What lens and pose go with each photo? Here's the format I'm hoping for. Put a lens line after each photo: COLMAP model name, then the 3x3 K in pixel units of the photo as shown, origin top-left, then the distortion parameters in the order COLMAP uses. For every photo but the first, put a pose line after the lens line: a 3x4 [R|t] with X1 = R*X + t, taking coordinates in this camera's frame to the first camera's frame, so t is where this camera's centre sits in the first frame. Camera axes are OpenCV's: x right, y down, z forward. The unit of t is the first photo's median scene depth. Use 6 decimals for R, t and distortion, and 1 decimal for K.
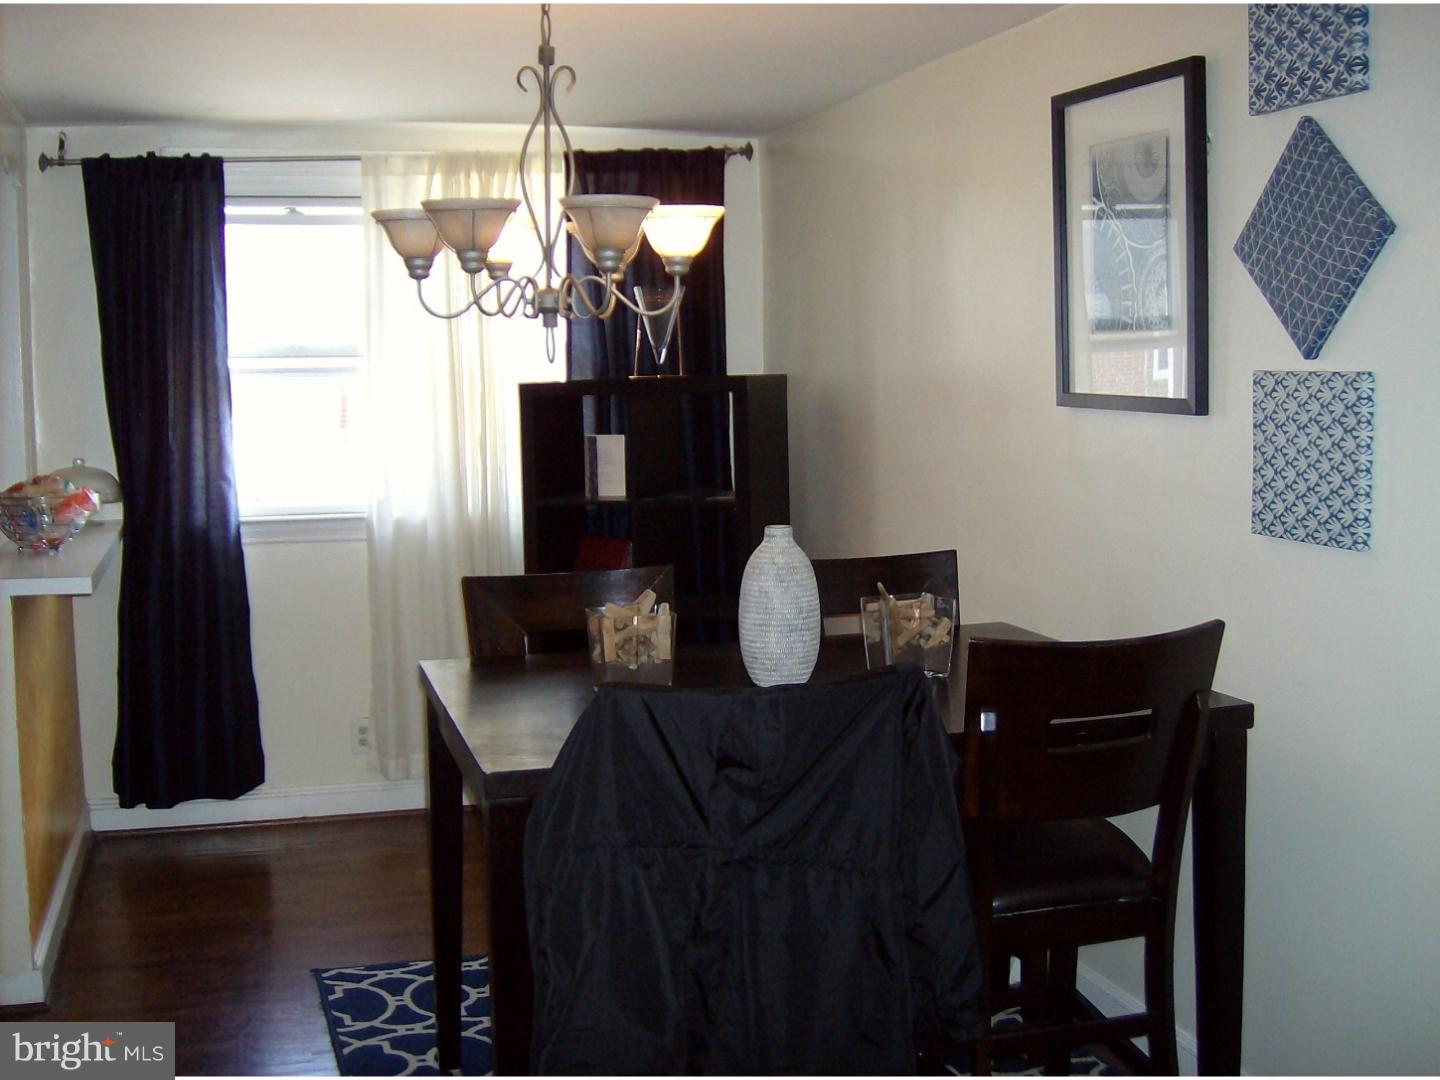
lens RADIAL K [[1566.0, 0, 720.0], [0, 1566.0, 540.0], [0, 0, 1]] dist [-0.213597, 0.159648]
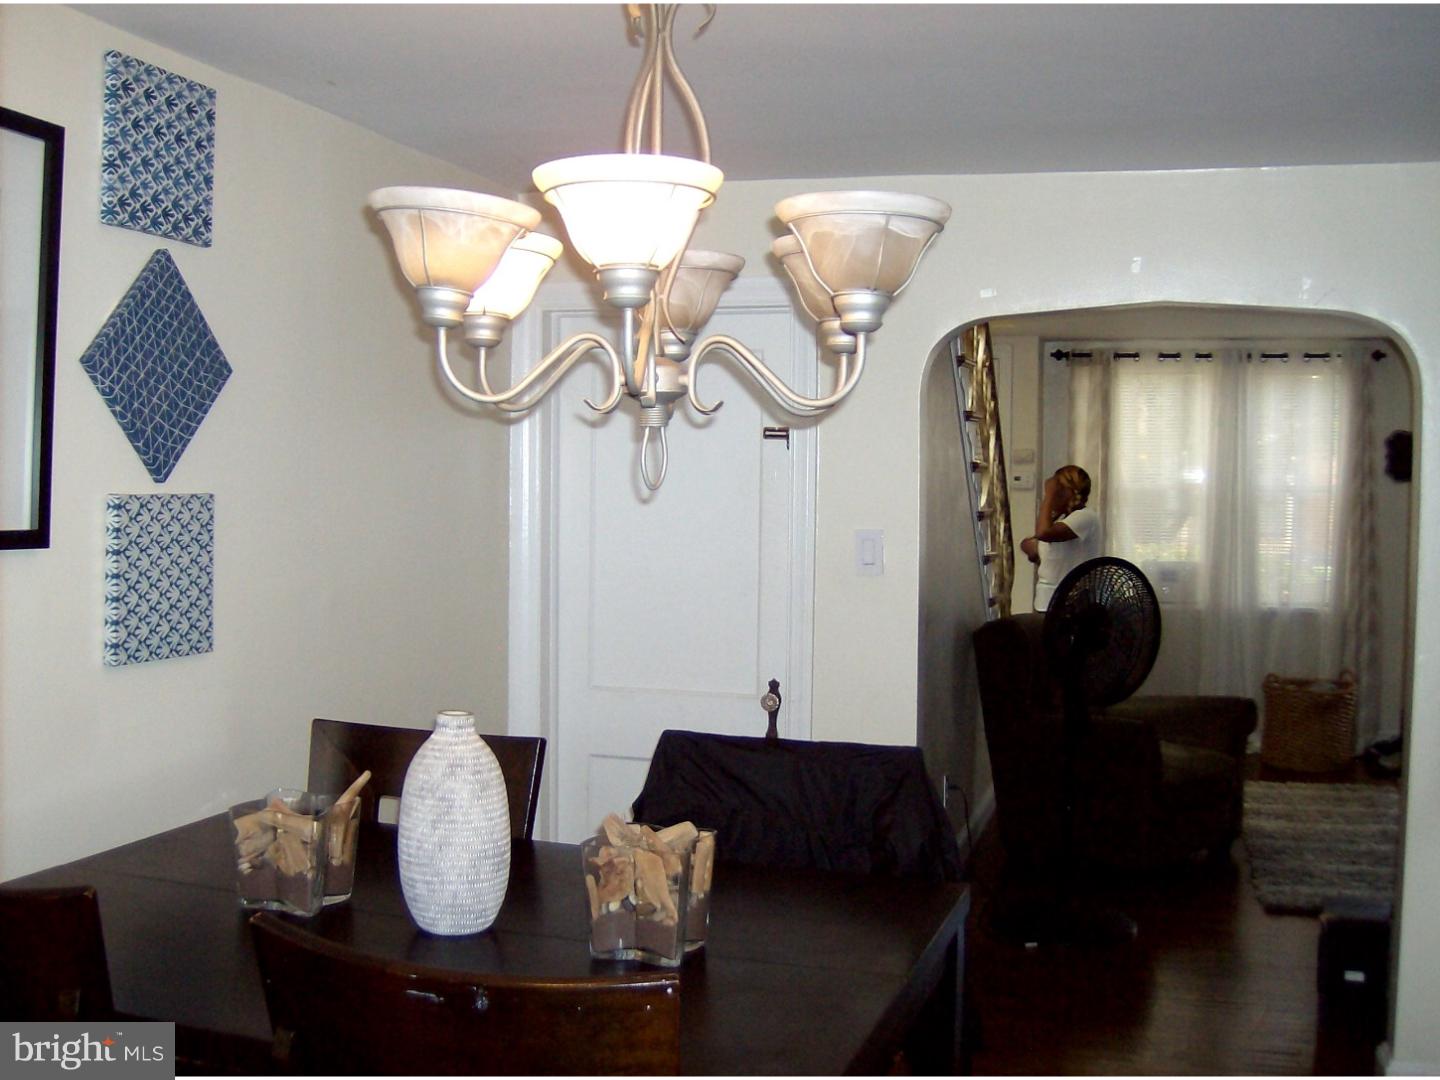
lens RADIAL K [[1566.0, 0, 720.0], [0, 1566.0, 540.0], [0, 0, 1]] dist [-0.213597, 0.159648]
pose [[-0.820049, -0.013887, 0.572125, -0.521642], [0.063921, 0.991228, 0.115680, -0.176349], [-0.568712, 0.131434, -0.811968, 1.633865]]
